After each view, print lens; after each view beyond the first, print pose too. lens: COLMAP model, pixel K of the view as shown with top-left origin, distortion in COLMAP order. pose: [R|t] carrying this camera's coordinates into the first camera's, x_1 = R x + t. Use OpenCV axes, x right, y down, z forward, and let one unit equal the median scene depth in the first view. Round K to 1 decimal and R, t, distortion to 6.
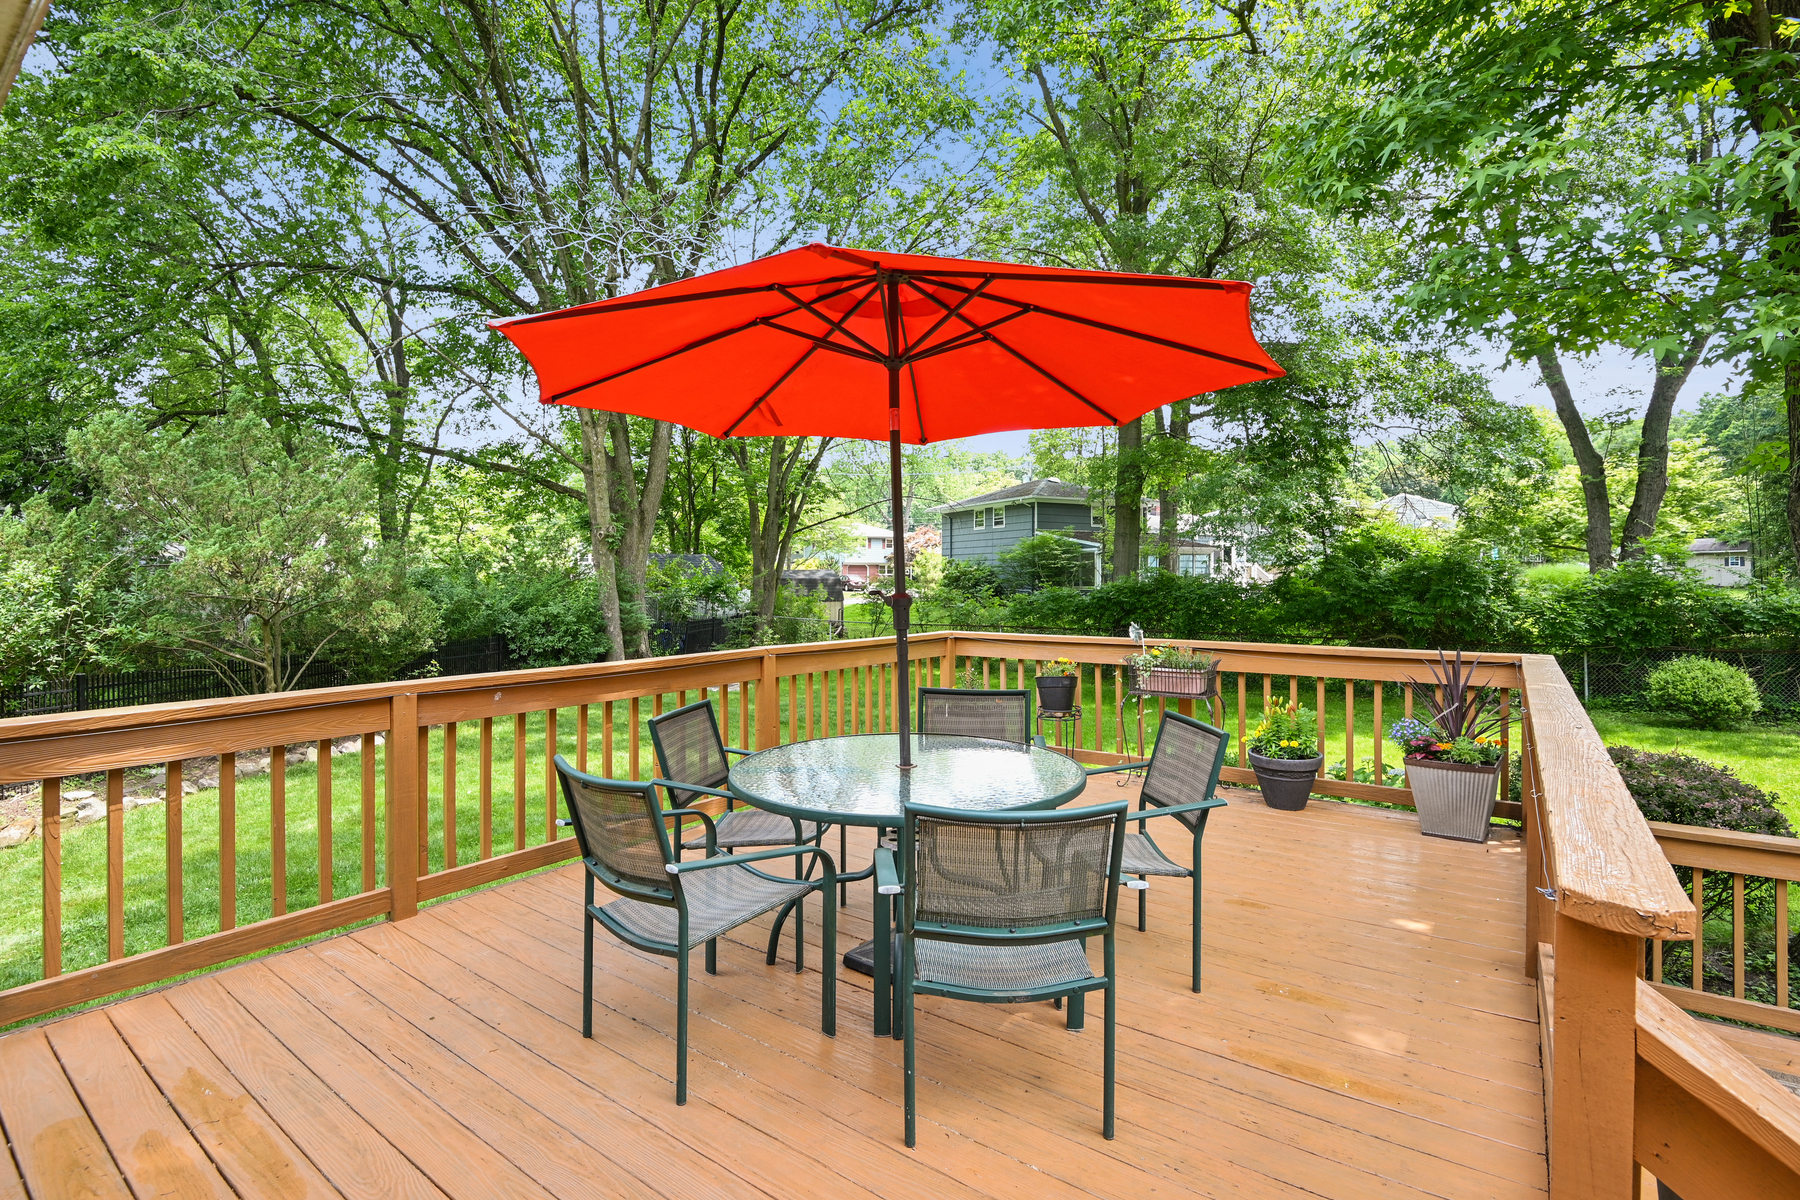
lens RADIAL K [[823.6, 0, 900.1], [0, 823.6, 587.3], [0, 0, 1]] dist [-0.000660, -0.000439]
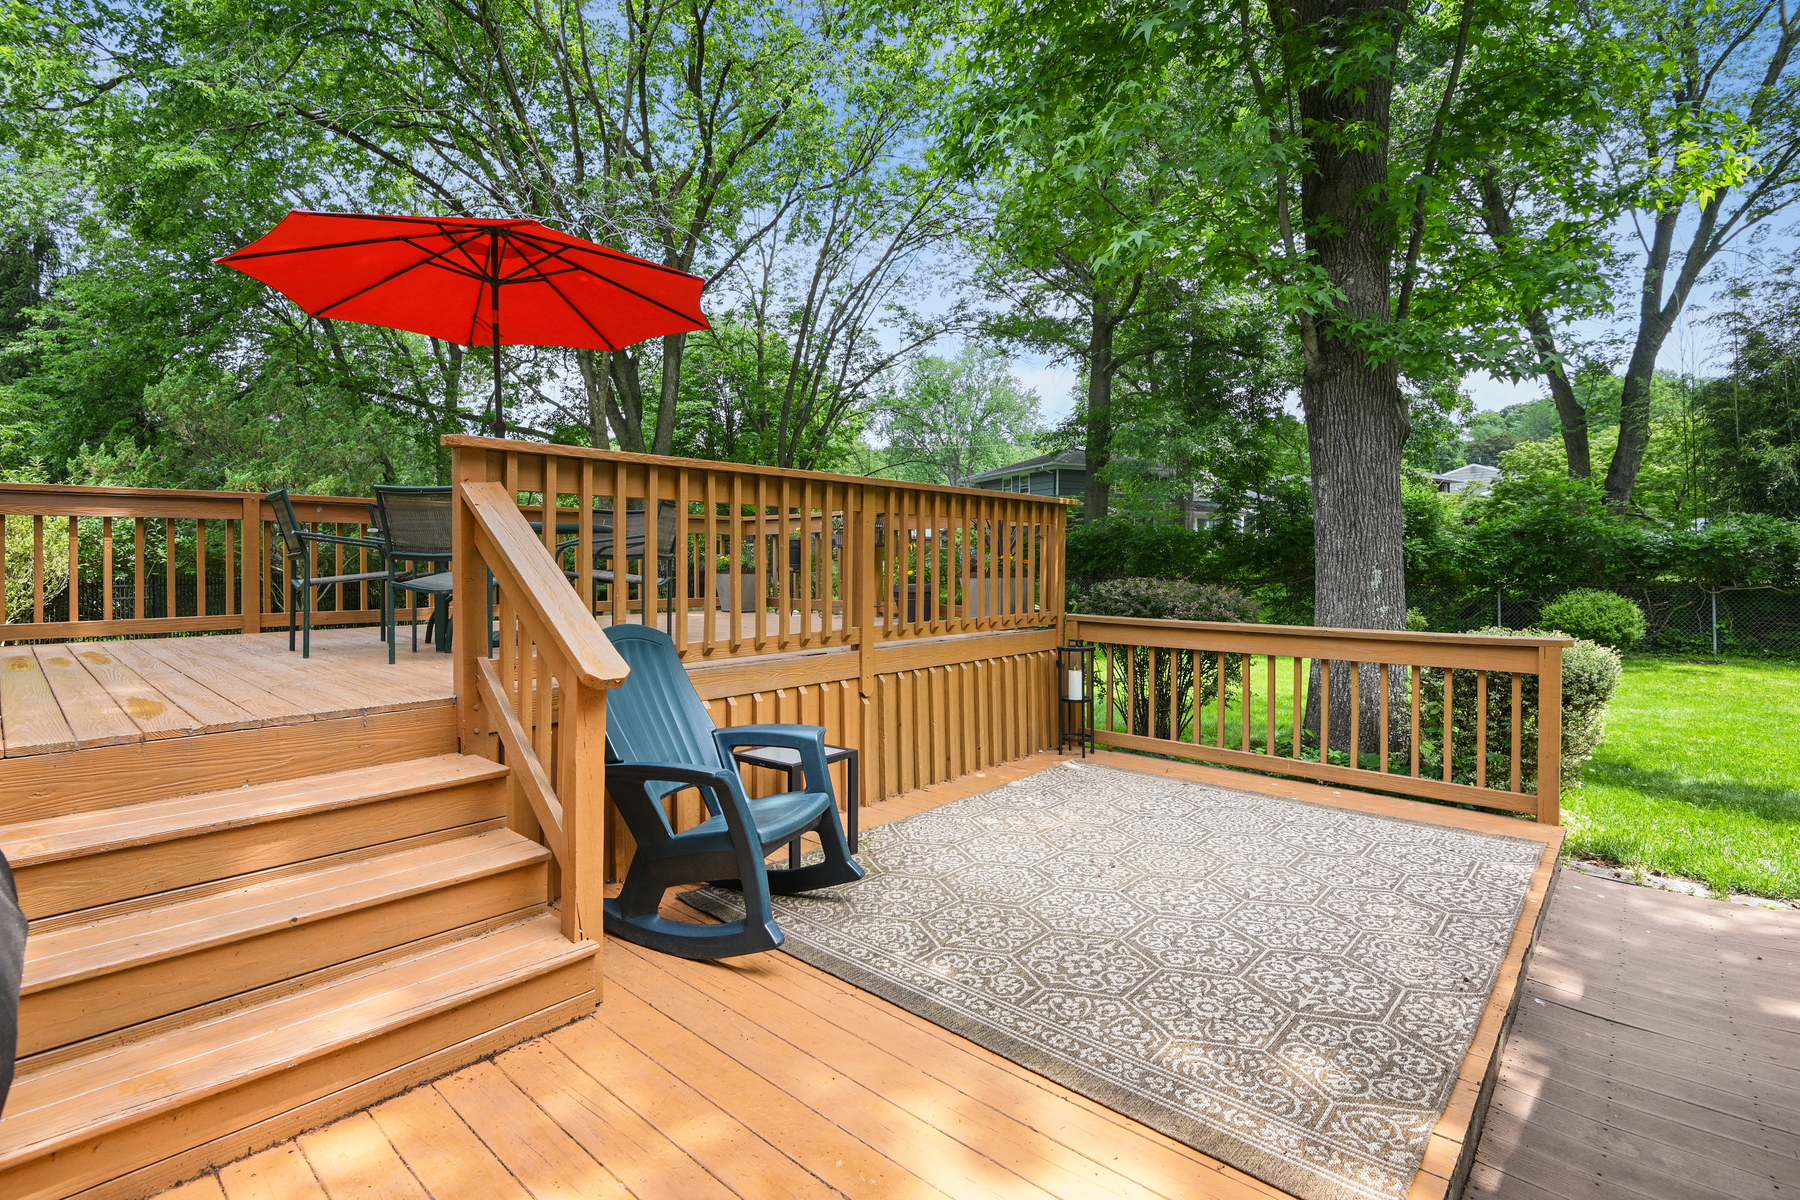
lens RADIAL K [[823.6, 0, 903.6], [0, 823.6, 587.8], [0, 0, 1]] dist [-0.000660, -0.000439]
pose [[0.995677, 0.005879, -0.092698, 0.194828], [-0.003811, 0.999740, 0.022470, 0.061758], [0.092806, -0.022020, 0.995441, -0.118370]]
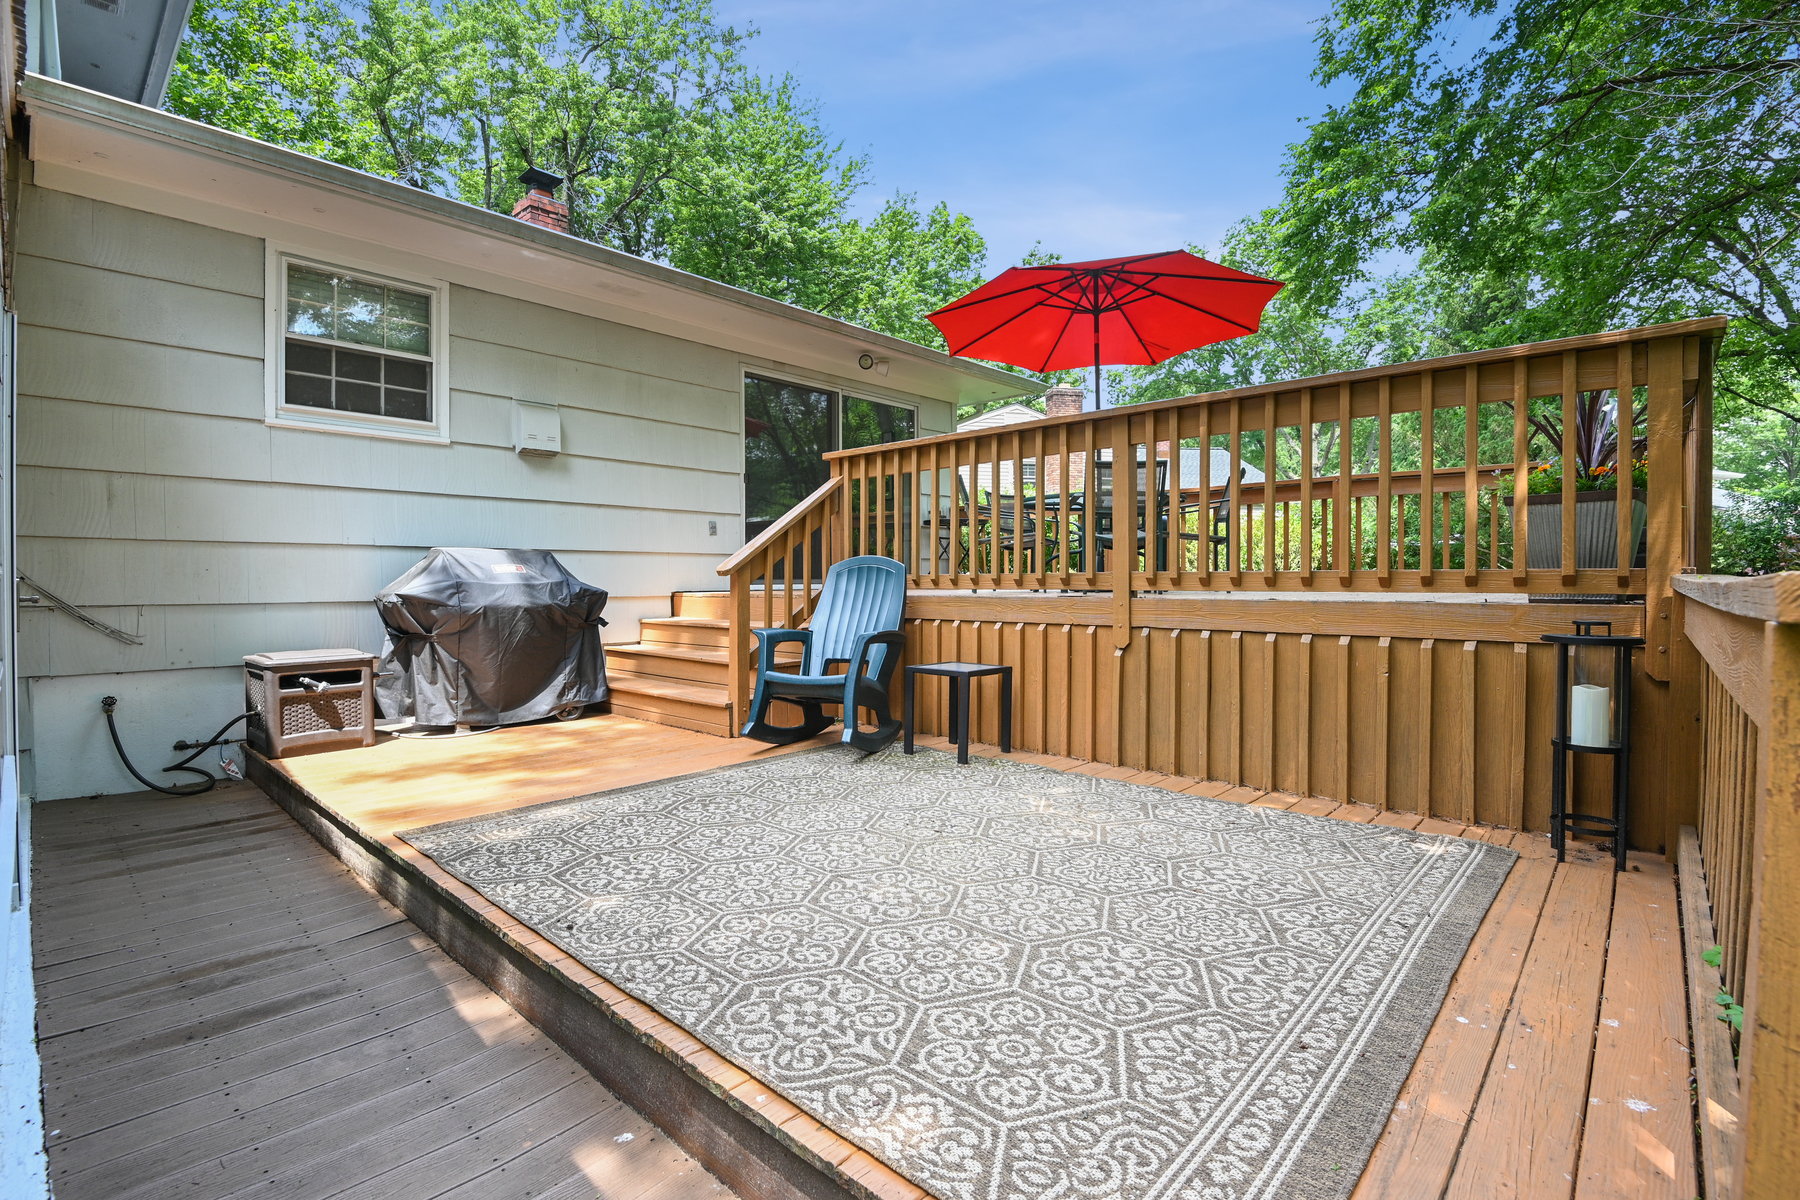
lens RADIAL K [[823.6, 0, 903.1], [0, 823.6, 599.6], [0, 0, 1]] dist [-0.000660, -0.000439]
pose [[-0.101536, 0.023876, -0.994545, 1.872334], [-0.007854, 0.999662, 0.024801, 0.236841], [0.994801, 0.010329, -0.101314, 1.667774]]
